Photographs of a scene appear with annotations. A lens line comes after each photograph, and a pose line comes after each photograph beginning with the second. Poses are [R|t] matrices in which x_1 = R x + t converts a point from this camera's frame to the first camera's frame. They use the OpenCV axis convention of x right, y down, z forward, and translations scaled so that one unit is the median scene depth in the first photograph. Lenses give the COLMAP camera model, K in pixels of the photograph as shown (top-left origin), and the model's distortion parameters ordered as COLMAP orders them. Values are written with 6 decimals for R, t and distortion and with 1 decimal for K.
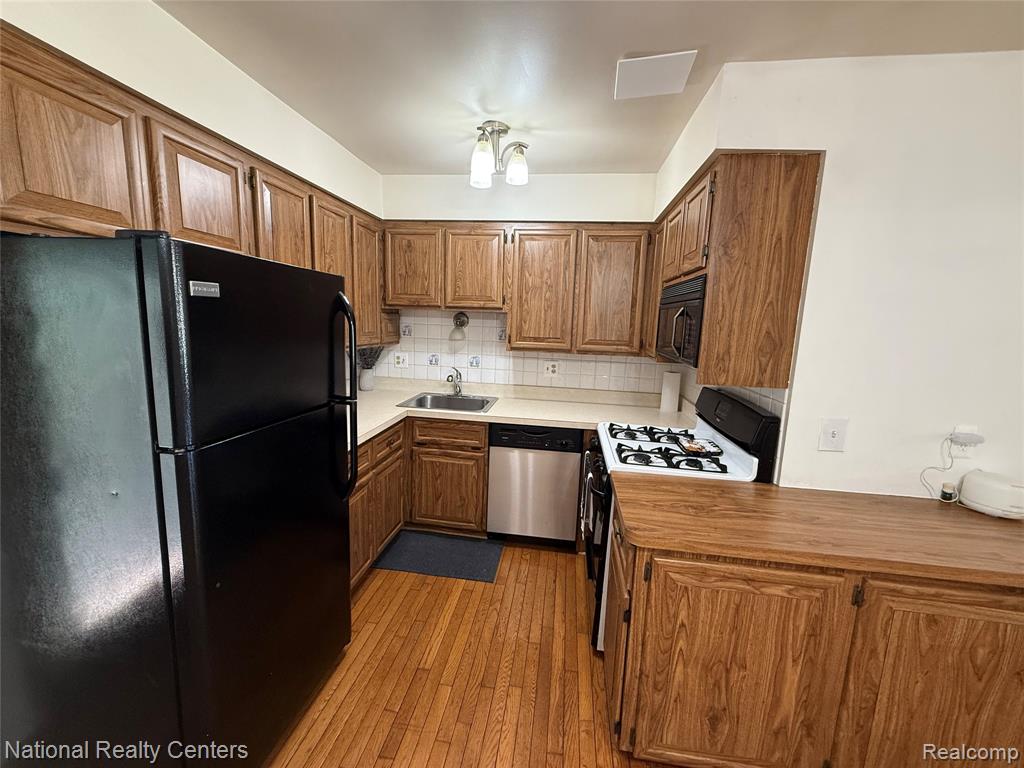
lens RADIAL K [[407.6, 0, 511.0], [0, 407.6, 381.1], [0, 0, 1]] dist [-0.003309, 0.001141]
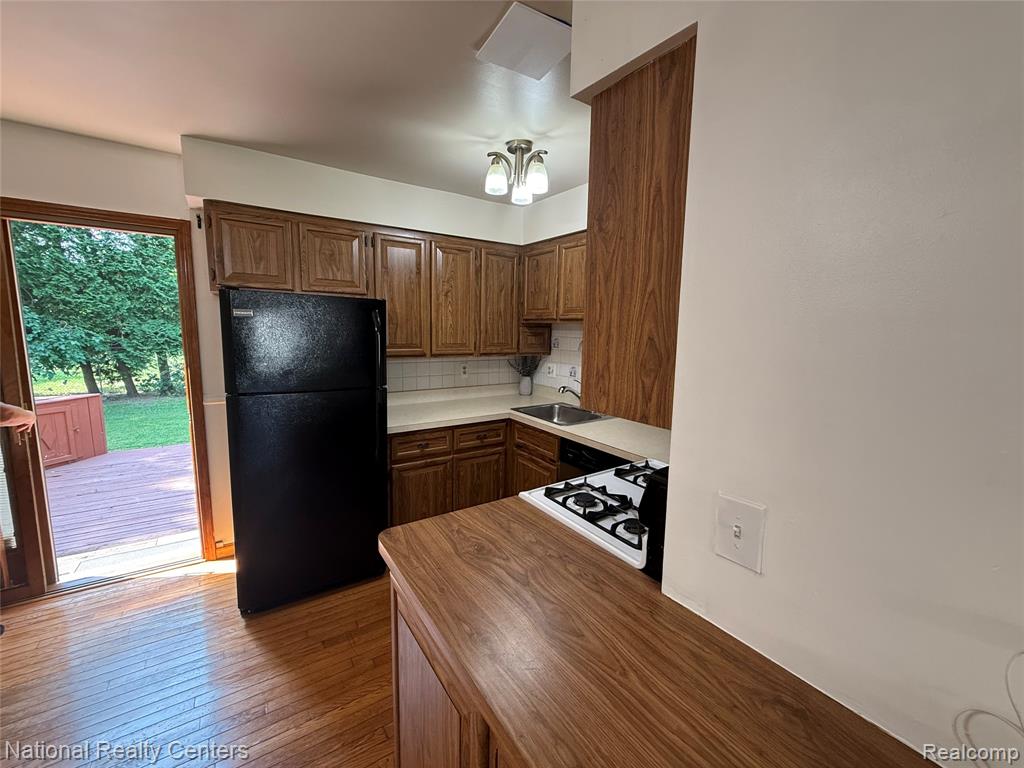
lens RADIAL K [[407.6, 0, 511.7], [0, 407.6, 381.4], [0, 0, 1]] dist [-0.003309, 0.001141]
pose [[0.671960, 0.076200, -0.736657, 0.660135], [-0.109447, 0.993988, 0.002984, -0.021278], [0.732456, 0.078619, 0.676260, 0.285461]]
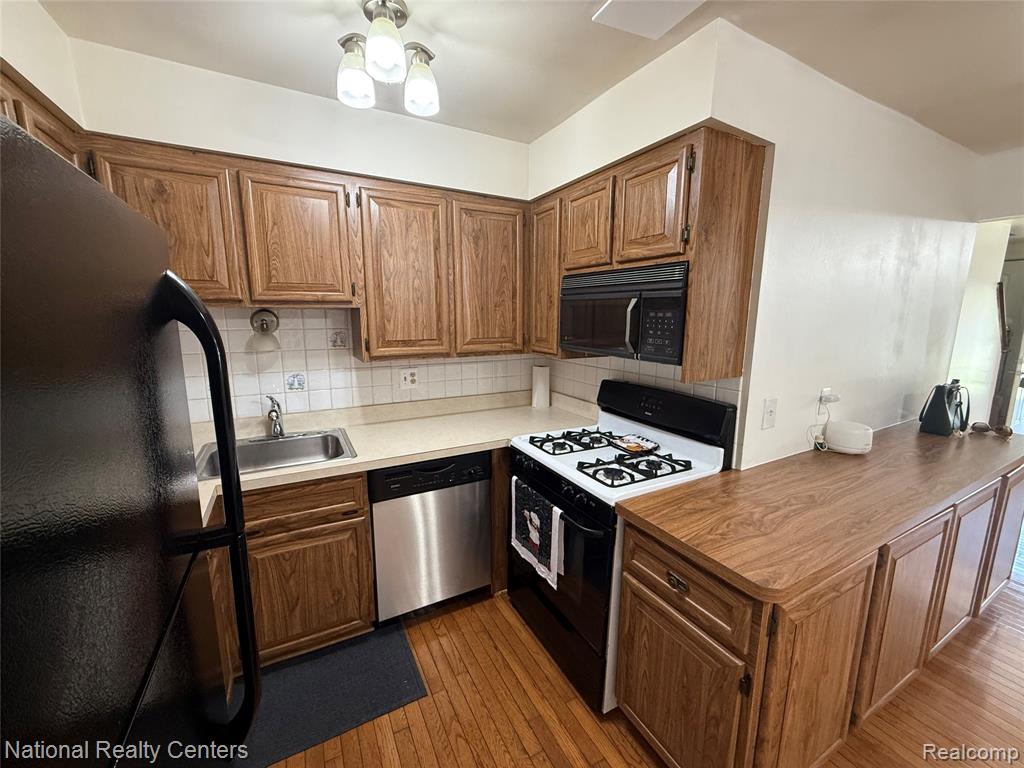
lens RADIAL K [[407.6, 0, 510.5], [0, 407.6, 382.1], [0, 0, 1]] dist [-0.003309, 0.001141]
pose [[0.804791, -0.131864, 0.578726, -0.273144], [0.115434, 0.991166, 0.065314, -0.071660], [-0.582225, 0.014241, 0.812903, 0.350111]]
